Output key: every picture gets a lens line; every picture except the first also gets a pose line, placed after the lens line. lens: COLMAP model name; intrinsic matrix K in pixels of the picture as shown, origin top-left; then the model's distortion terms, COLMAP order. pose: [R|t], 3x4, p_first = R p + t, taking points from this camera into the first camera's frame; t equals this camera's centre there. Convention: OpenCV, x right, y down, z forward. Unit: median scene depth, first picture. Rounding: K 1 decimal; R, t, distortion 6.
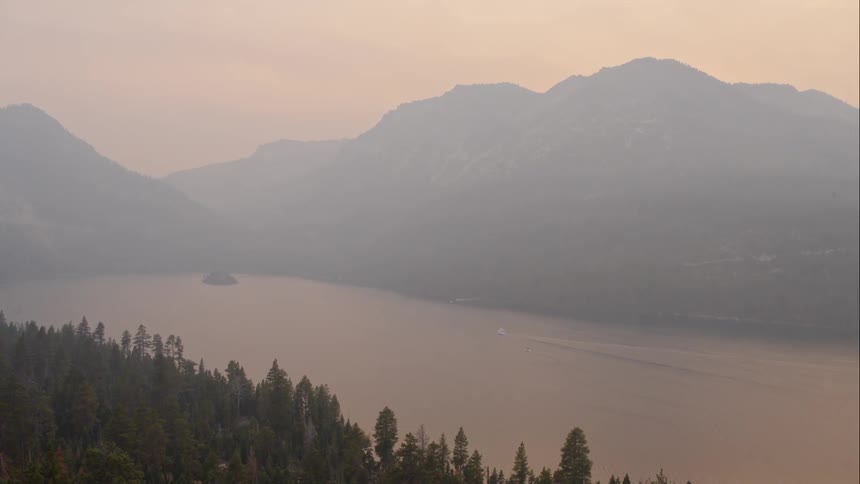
lens RADIAL K [[747.3, 0, 437.6], [0, 747.3, 248.6], [0, 0, 1]] dist [-0.208948, 0.079386]
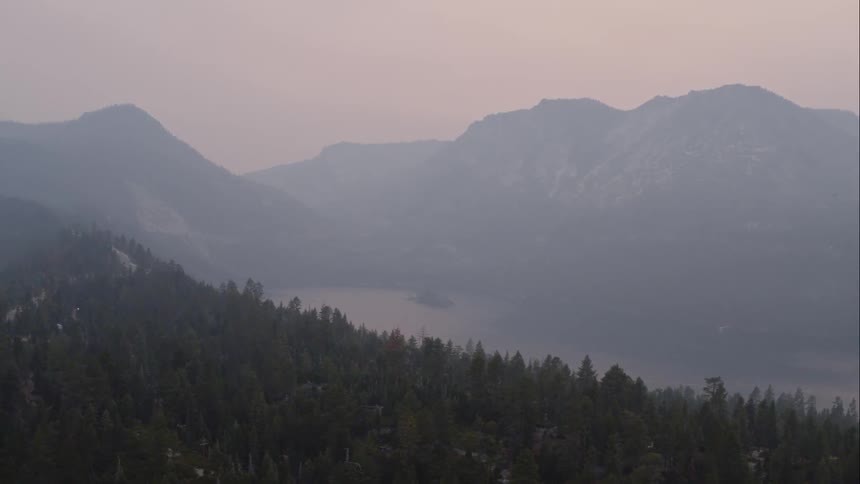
lens RADIAL K [[747.3, 0, 445.1], [0, 747.3, 243.4], [0, 0, 1]] dist [-0.208948, 0.079386]
pose [[0.998197, 0.020238, 0.056512, -0.186557], [-0.020517, 0.999780, 0.004360, -0.023334], [-0.056411, -0.005511, 0.998392, -0.030904]]
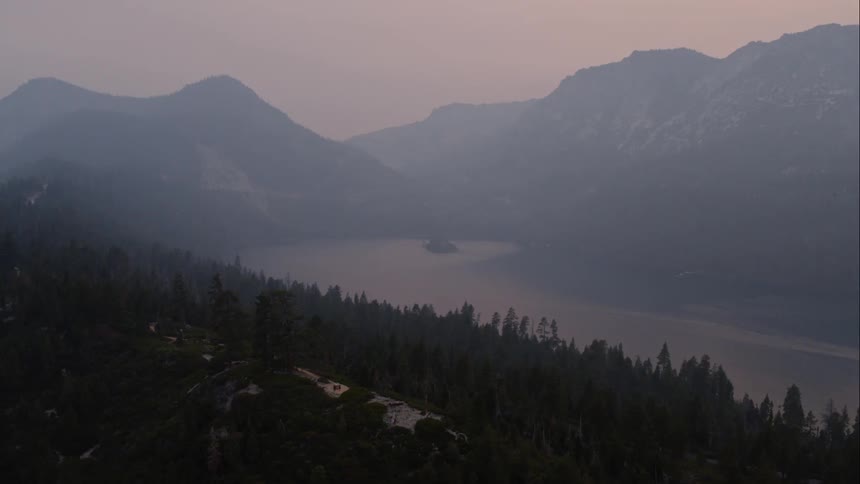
lens RADIAL K [[747.3, 0, 439.3], [0, 747.3, 241.9], [0, 0, 1]] dist [-0.208948, 0.079386]
pose [[0.982076, 0.016209, -0.187785, -0.050696], [-0.006624, 0.998648, 0.051556, -0.011513], [0.188366, -0.049388, 0.980856, -0.039794]]
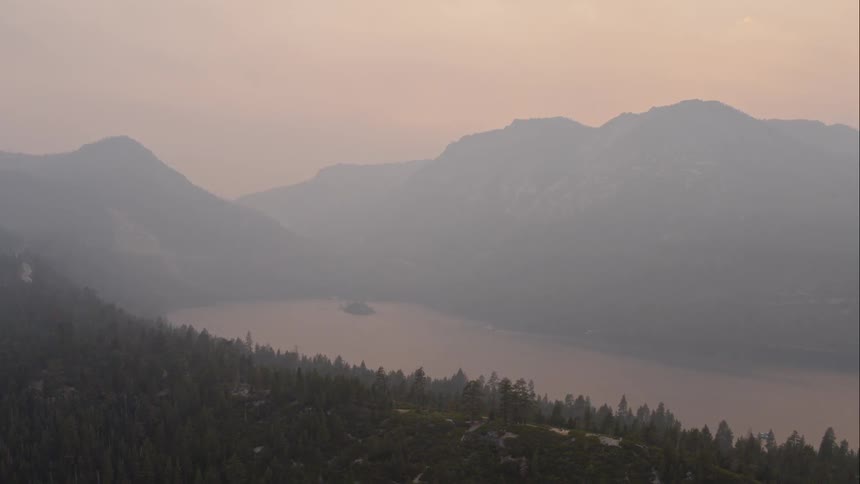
lens RADIAL K [[747.3, 0, 438.2], [0, 747.3, 245.9], [0, 0, 1]] dist [-0.208948, 0.079386]
pose [[0.999964, 0.003646, -0.007663, -0.088308], [-0.003741, 0.999914, -0.012537, -0.023873], [0.007617, 0.012565, 0.999892, -0.098320]]
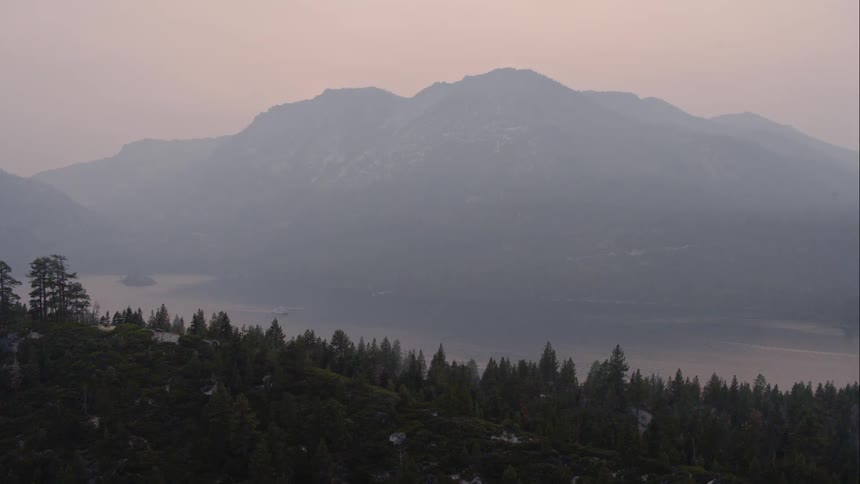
lens RADIAL K [[747.3, 0, 443.2], [0, 747.3, 249.6], [0, 0, 1]] dist [-0.208948, 0.079386]
pose [[0.975226, -0.017841, 0.220491, -0.052605], [0.015528, 0.999805, 0.012222, -0.004692], [-0.220666, -0.008496, 0.975312, -0.061306]]
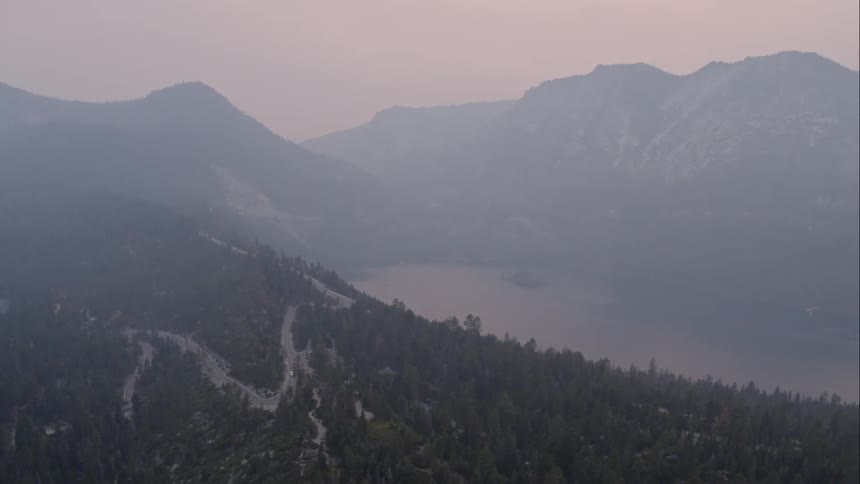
lens RADIAL K [[747.3, 0, 442.9], [0, 747.3, 242.9], [0, 0, 1]] dist [-0.208948, 0.079386]
pose [[0.999768, 0.000956, 0.021538, -0.244389], [-0.002556, 0.997228, 0.074369, -0.052011], [-0.021407, -0.074406, 0.996998, -0.054387]]
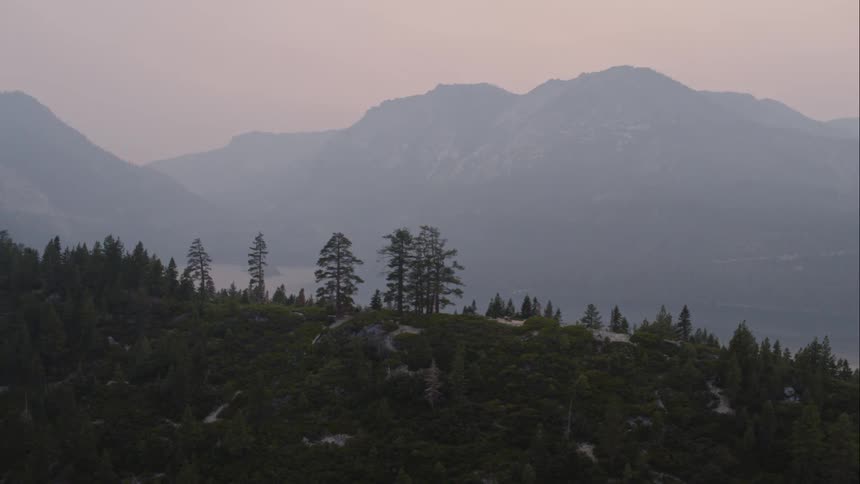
lens RADIAL K [[747.3, 0, 438.7], [0, 747.3, 241.7], [0, 0, 1]] dist [-0.208948, 0.079386]
pose [[0.995215, 0.012892, 0.096860, -0.081097], [-0.013180, 0.999910, 0.002337, -0.002730], [-0.096821, -0.003602, 0.995295, -0.040713]]
